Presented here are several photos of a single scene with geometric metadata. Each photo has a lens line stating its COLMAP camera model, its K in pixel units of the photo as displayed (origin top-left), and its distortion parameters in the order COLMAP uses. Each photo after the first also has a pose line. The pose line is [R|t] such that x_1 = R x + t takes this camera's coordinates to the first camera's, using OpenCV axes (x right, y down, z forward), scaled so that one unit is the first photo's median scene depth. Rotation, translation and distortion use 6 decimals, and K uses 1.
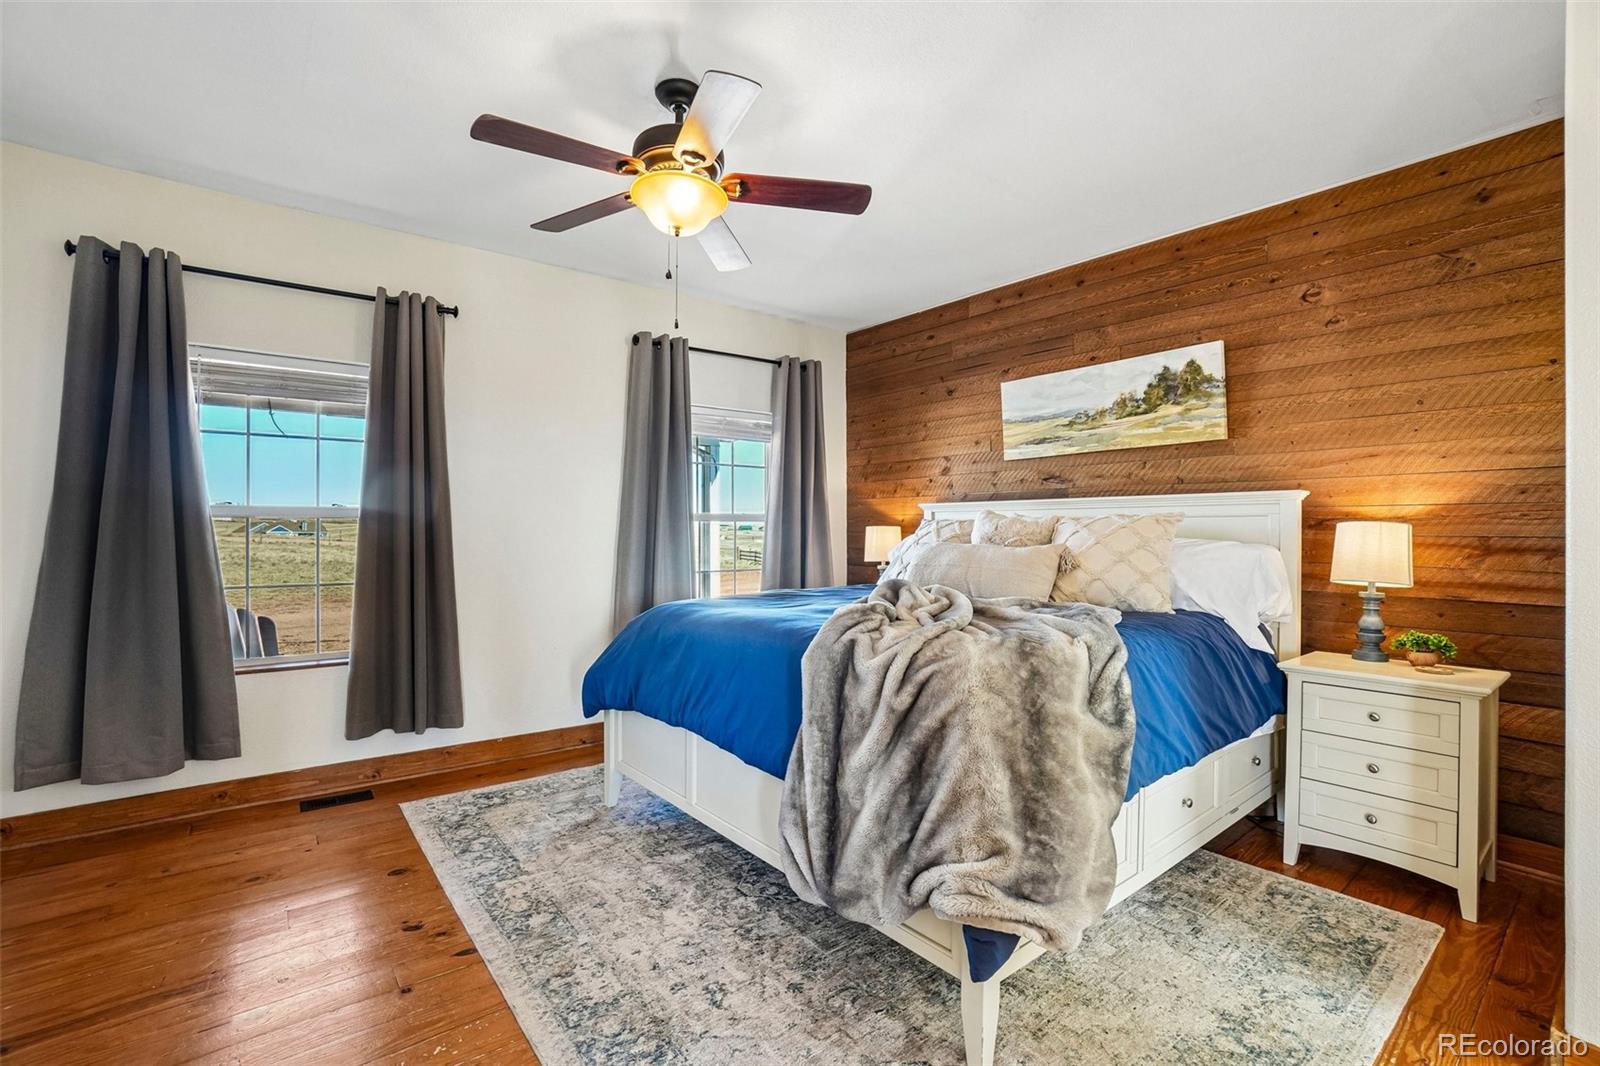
lens RADIAL K [[712.3, 0, 790.1], [0, 712.3, 528.3], [0, 0, 1]] dist [-0.065879, 0.024140]
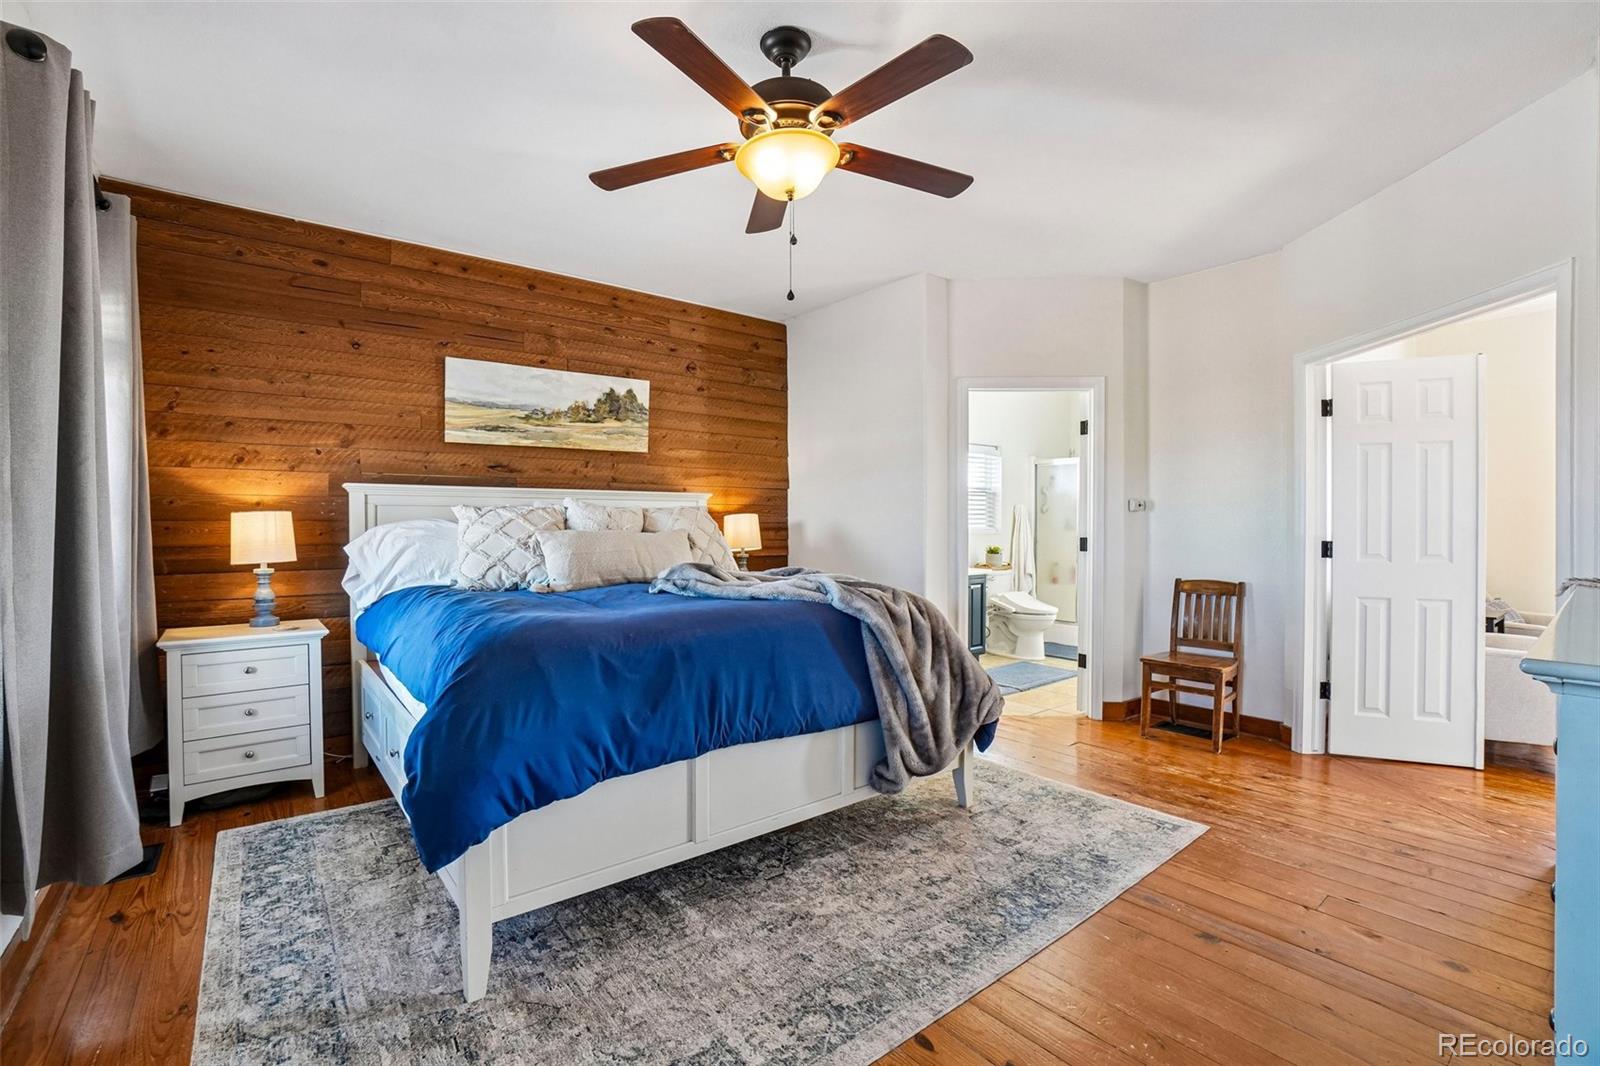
lens RADIAL K [[712.3, 0, 790.1], [0, 712.3, 528.3], [0, 0, 1]] dist [-0.065879, 0.024140]
pose [[-0.005012, -0.010263, 0.999935, -0.742754], [-0.003913, 0.999940, 0.010244, 0.006038], [-0.999980, -0.003861, -0.005052, 0.682664]]
